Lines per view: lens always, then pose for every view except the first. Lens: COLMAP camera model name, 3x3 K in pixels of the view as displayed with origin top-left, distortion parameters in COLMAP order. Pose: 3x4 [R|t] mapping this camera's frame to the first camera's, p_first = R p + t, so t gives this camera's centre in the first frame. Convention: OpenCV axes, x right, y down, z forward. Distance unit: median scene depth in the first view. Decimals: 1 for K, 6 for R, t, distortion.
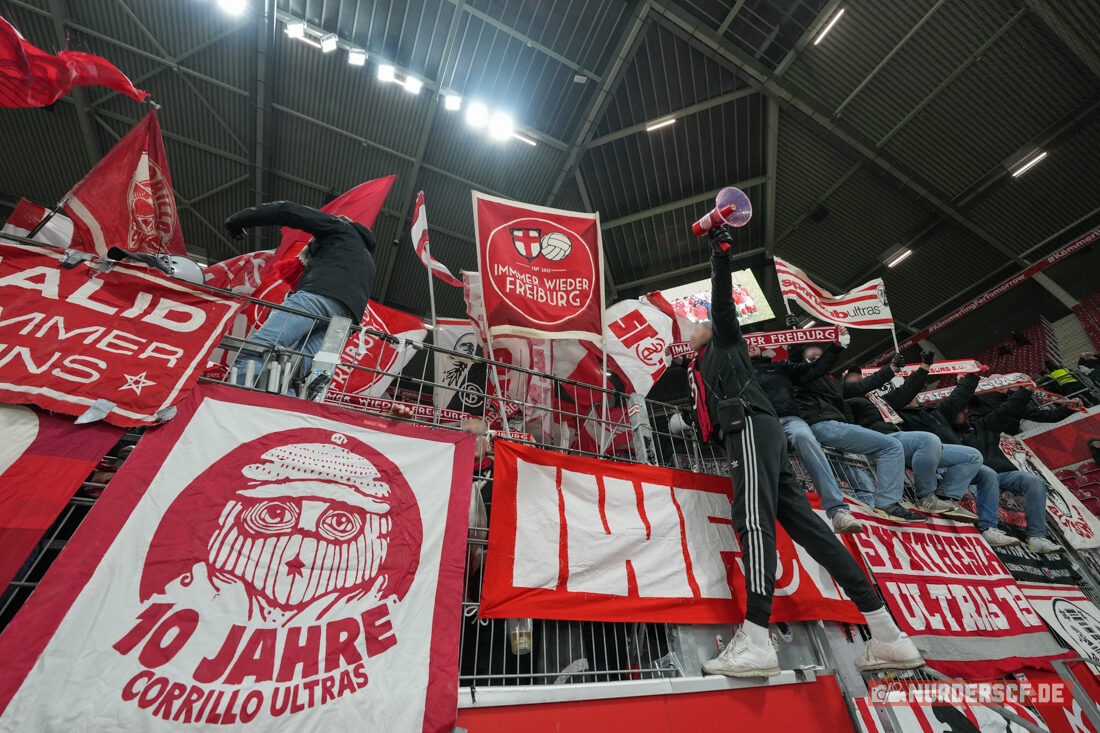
lens RADIAL K [[406.0, 0, 533.6], [0, 406.0, 356.3], [0, 0, 1]] dist [-0.022646, 0.003993]
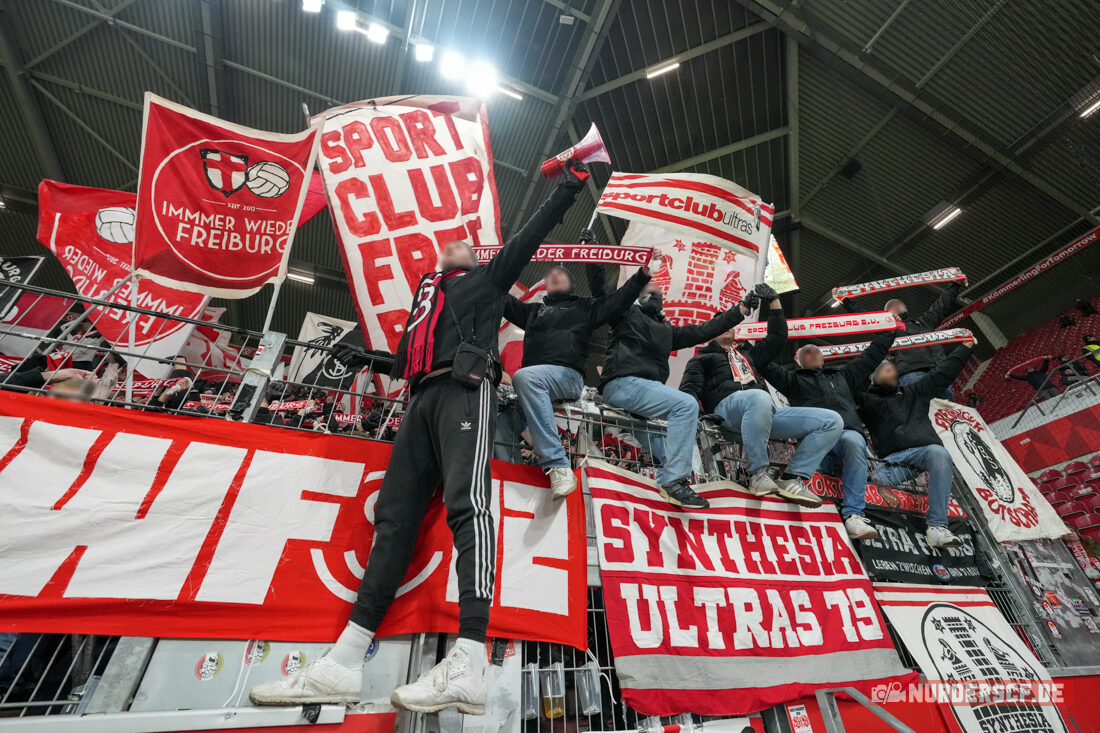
lens RADIAL K [[437.6, 0, 553.3], [0, 437.6, 357.9], [0, 0, 1]] dist [-0.017328, 0.003242]
pose [[0.999487, -0.016902, -0.027197, 0.103033], [0.017880, 0.999188, 0.036110, 0.015087], [0.026564, -0.036578, 0.998978, 0.026186]]
